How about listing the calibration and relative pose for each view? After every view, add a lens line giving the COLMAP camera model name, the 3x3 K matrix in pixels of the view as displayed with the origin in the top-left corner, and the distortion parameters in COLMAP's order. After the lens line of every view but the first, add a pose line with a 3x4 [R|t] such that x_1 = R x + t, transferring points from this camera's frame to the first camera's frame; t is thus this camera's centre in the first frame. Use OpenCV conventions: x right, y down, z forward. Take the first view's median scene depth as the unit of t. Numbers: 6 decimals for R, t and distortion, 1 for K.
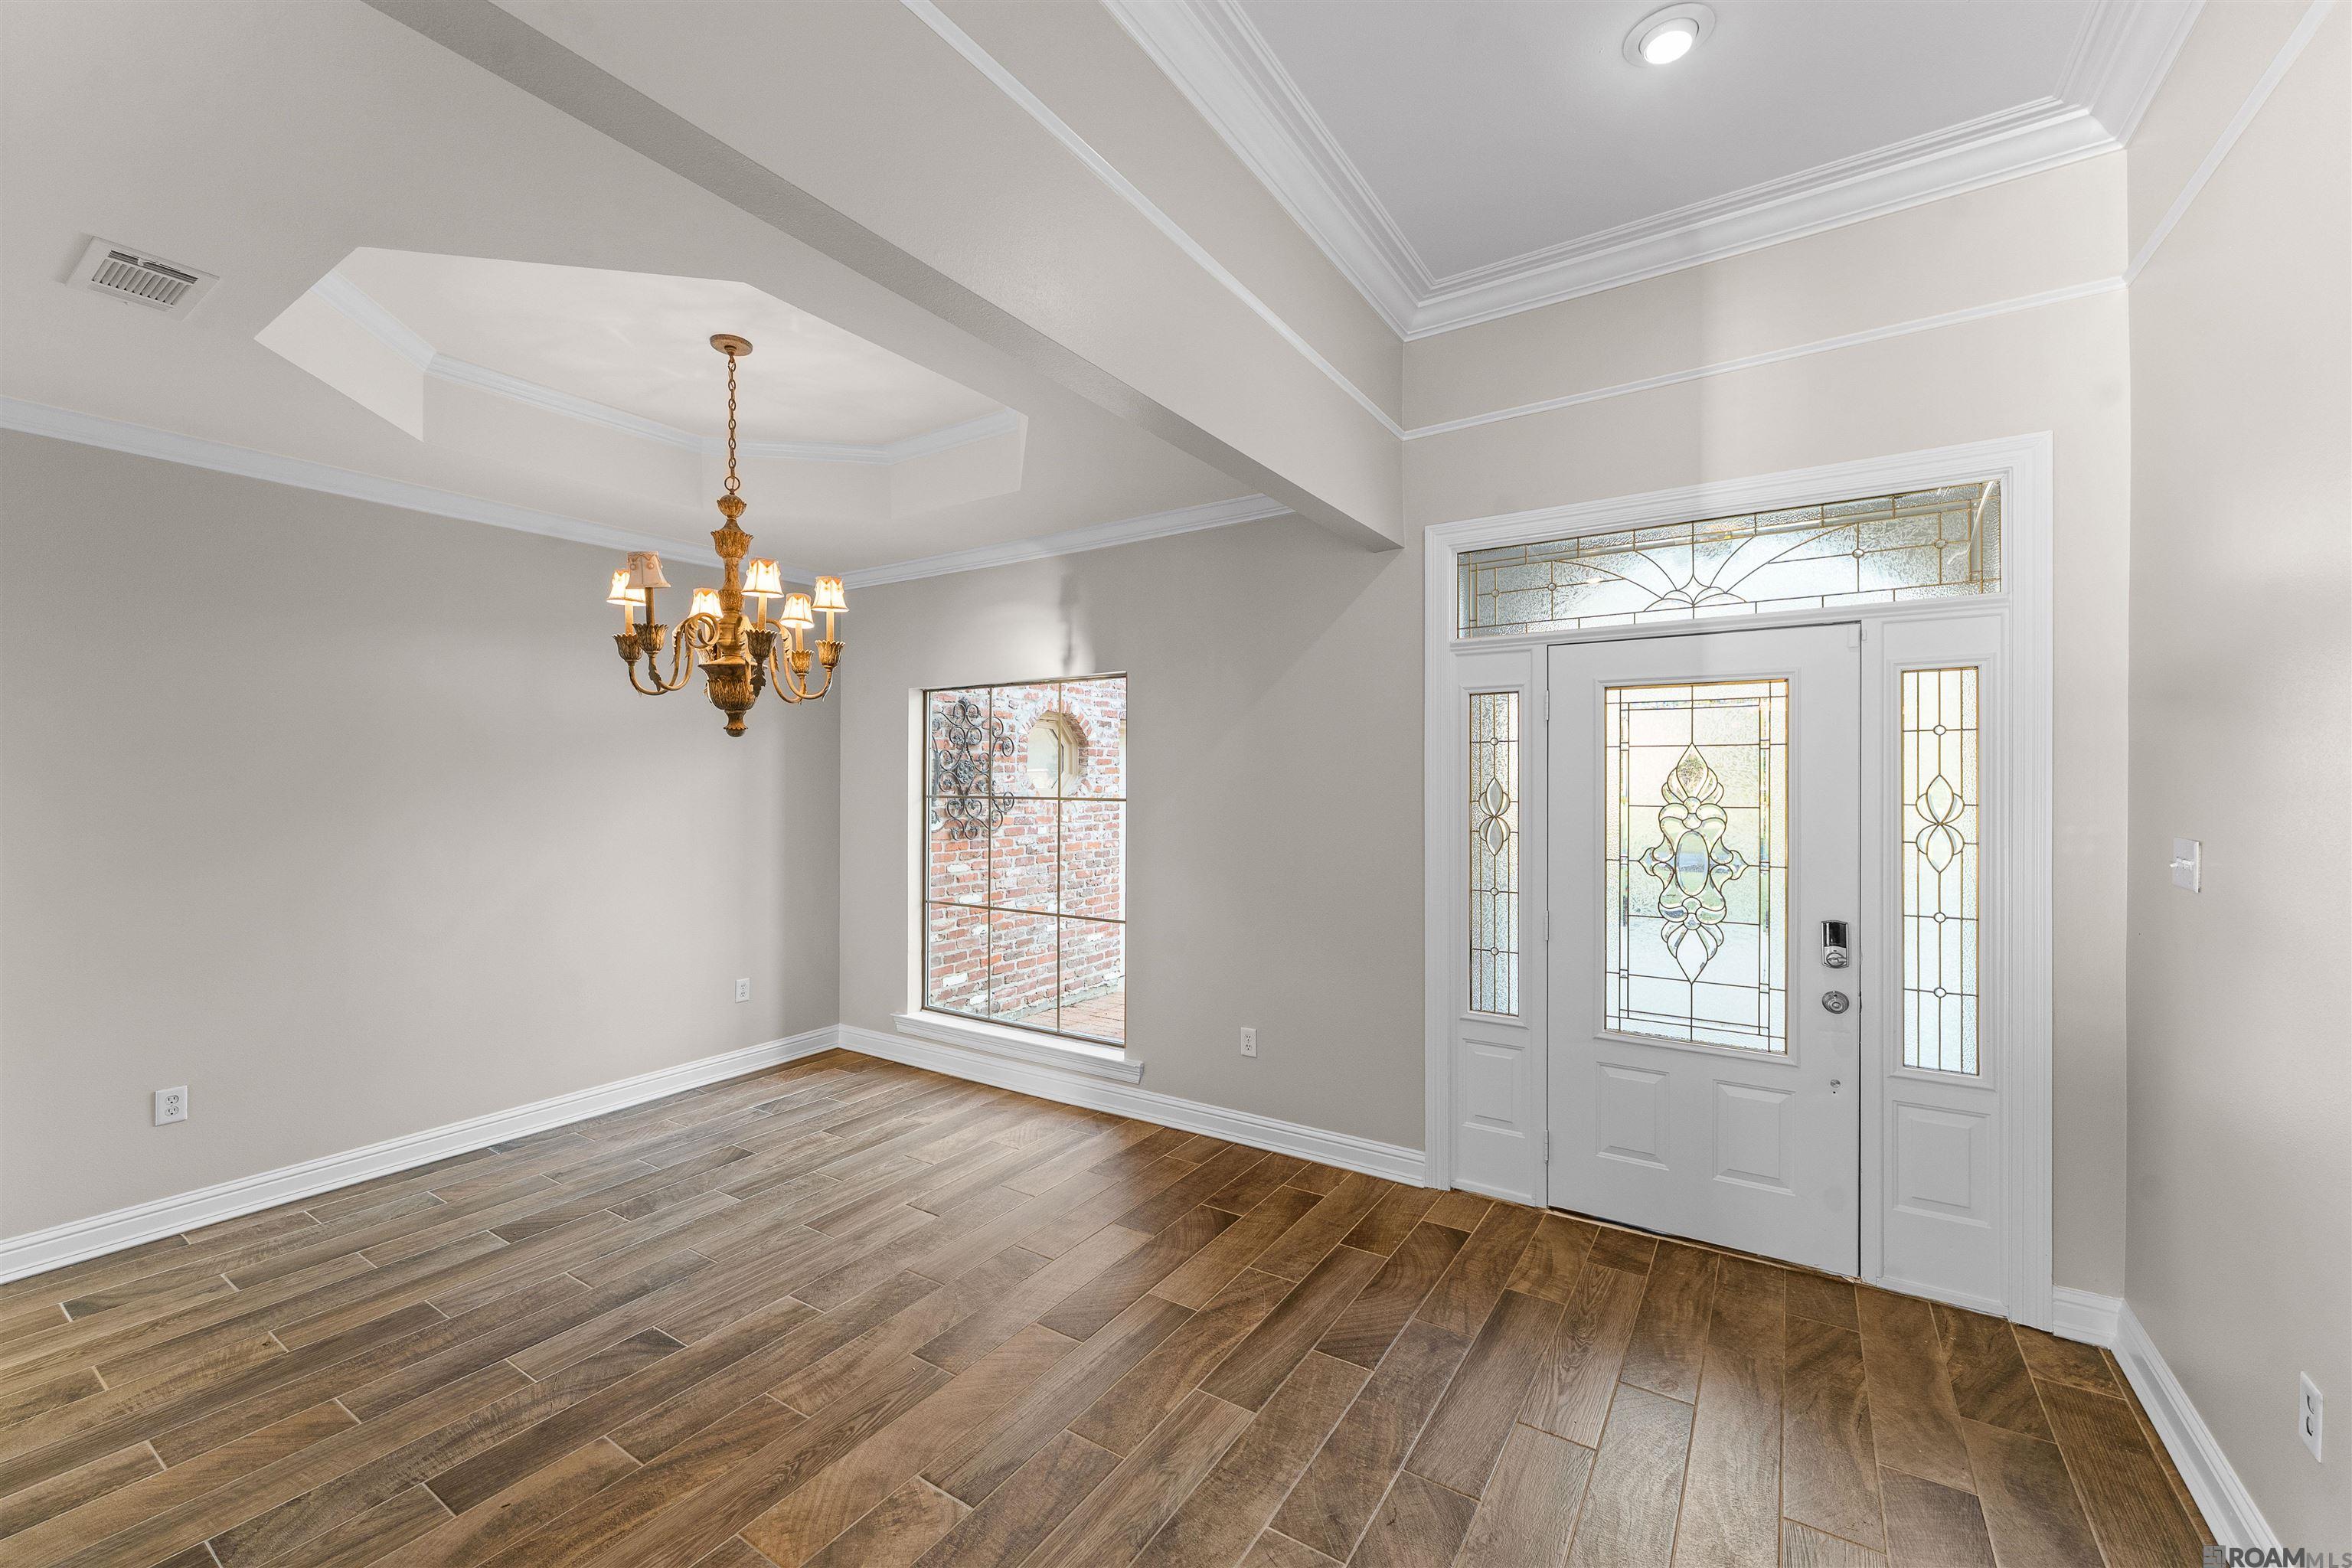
lens RADIAL K [[947.4, 0, 1175.9], [0, 947.4, 781.6], [0, 0, 1]] dist [-0.002277, 0.000142]
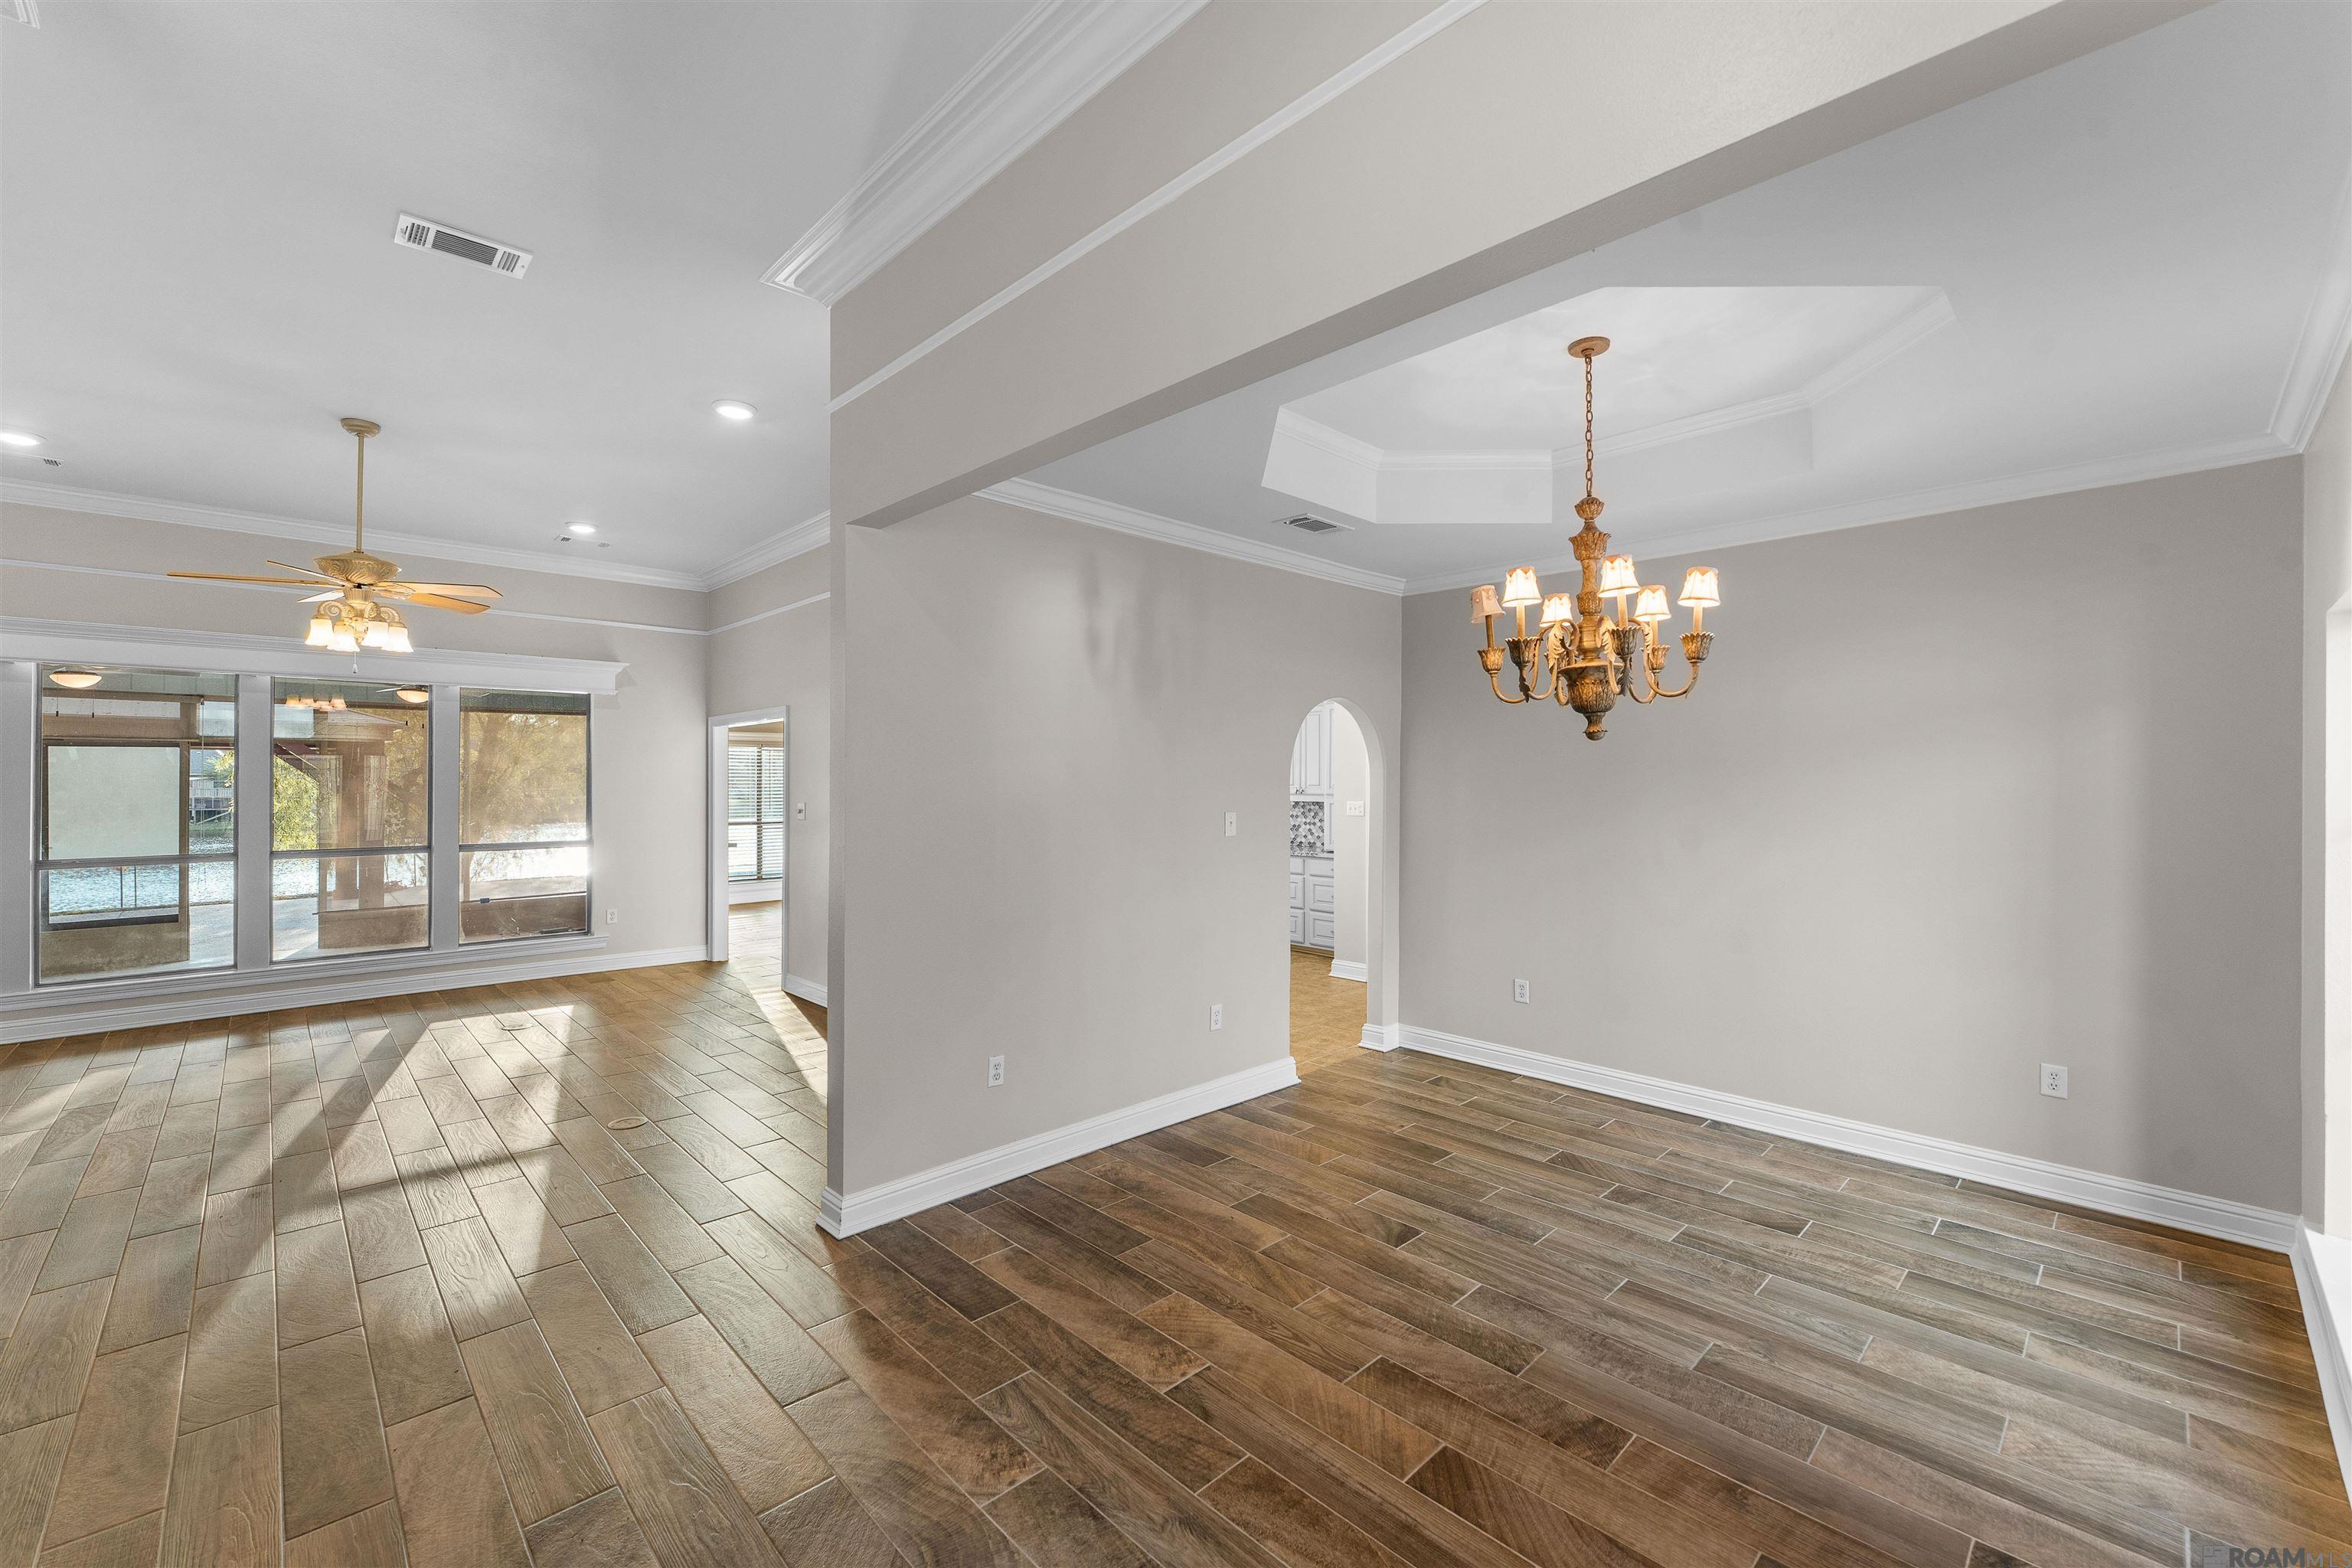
lens RADIAL K [[947.4, 0, 1175.9], [0, 947.4, 781.6], [0, 0, 1]] dist [-0.002277, 0.000142]
pose [[-0.220168, 0.003043, -0.975457, 0.576899], [-0.006063, 0.999972, 0.004488, -0.006258], [0.975443, 0.006903, -0.220144, 0.776354]]
